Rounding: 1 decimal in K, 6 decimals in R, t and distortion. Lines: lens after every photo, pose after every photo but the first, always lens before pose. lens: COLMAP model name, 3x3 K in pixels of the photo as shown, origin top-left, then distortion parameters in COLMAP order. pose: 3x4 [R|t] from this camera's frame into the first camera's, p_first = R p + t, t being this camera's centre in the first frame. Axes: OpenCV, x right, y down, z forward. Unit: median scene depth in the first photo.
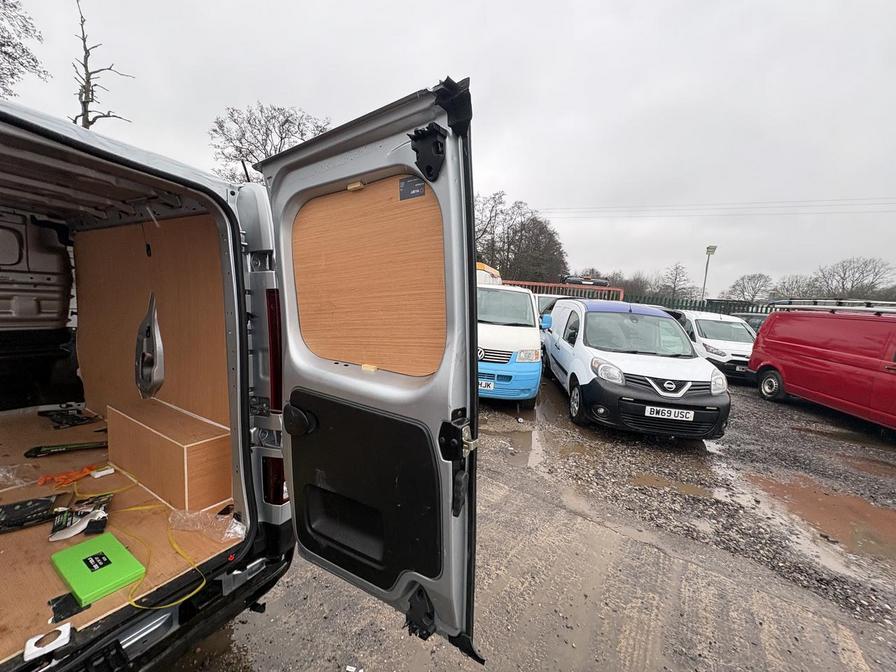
lens RADIAL K [[355.4, 0, 446.9], [0, 355.4, 335.7], [0, 0, 1]] dist [0.000032, -0.000464]
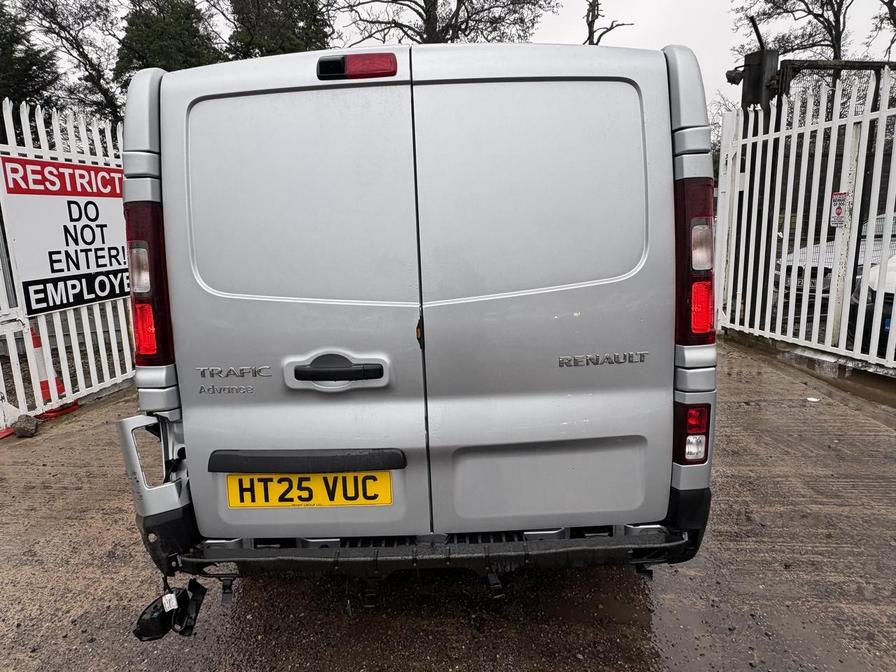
lens RADIAL K [[571.9, 0, 447.1], [0, 571.9, 338.1], [0, 0, 1]] dist [0.001460, 0.001964]
pose [[0.507771, 0.064705, -0.859058, 0.188451], [-0.016760, 0.997729, 0.065243, 0.073818], [0.861329, -0.018731, 0.507703, -0.036933]]
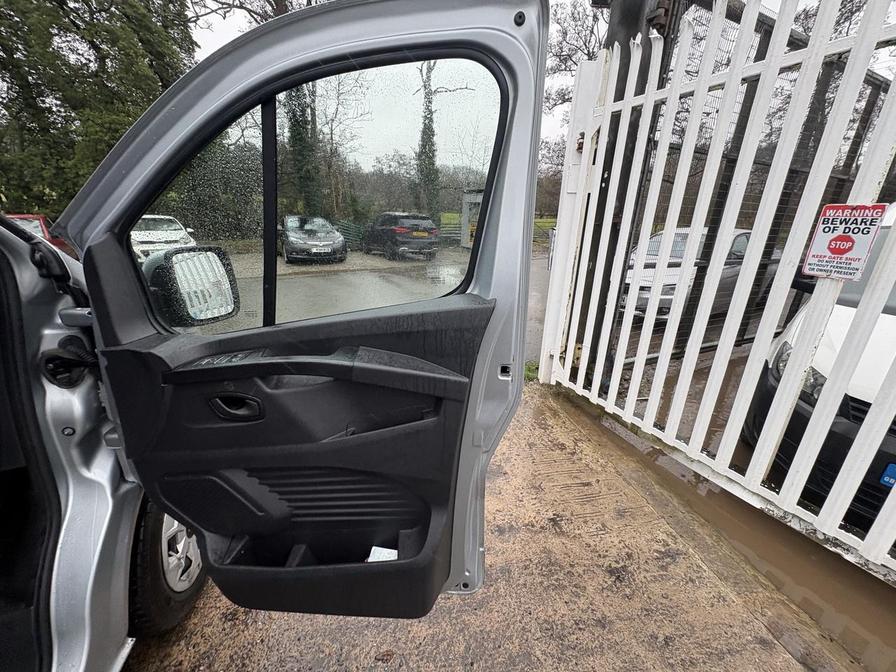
lens RADIAL K [[355.4, 0, 444.2], [0, 355.4, 336.6], [0, 0, 1]] dist [0.000032, -0.000464]
pose [[0.724383, 0.161239, -0.670277, -1.024197], [-0.041166, 0.980646, 0.191411, -0.222223], [0.688167, -0.111062, 0.717001, 1.390533]]
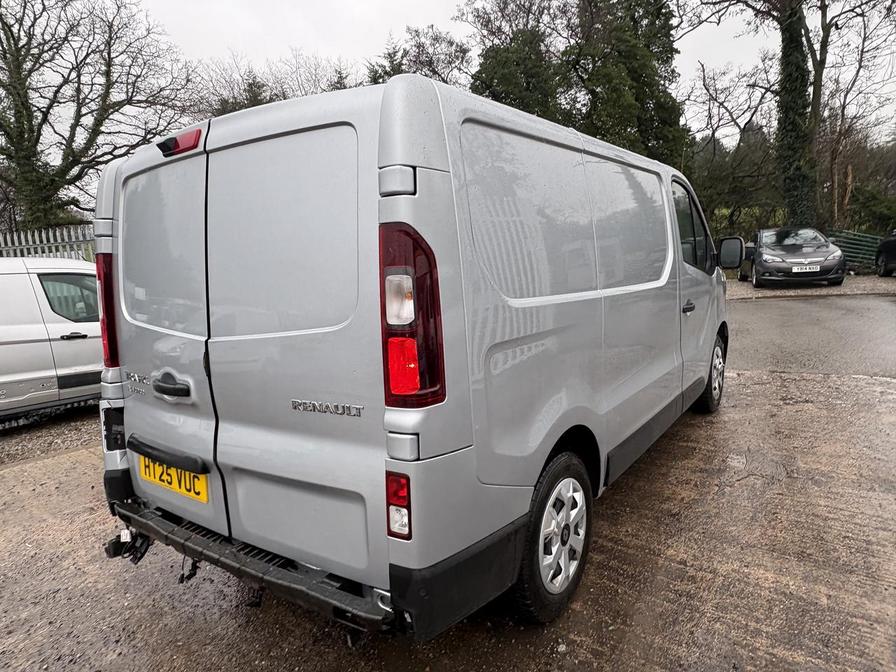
lens RADIAL K [[571.9, 0, 446.4], [0, 571.9, 333.3], [0, 0, 1]] dist [0.001460, 0.001964]
pose [[-0.070206, 0.074638, -0.994736, 0.355112], [-0.054246, 0.995436, 0.078519, -0.008582], [0.996056, 0.059473, -0.065837, 0.659593]]
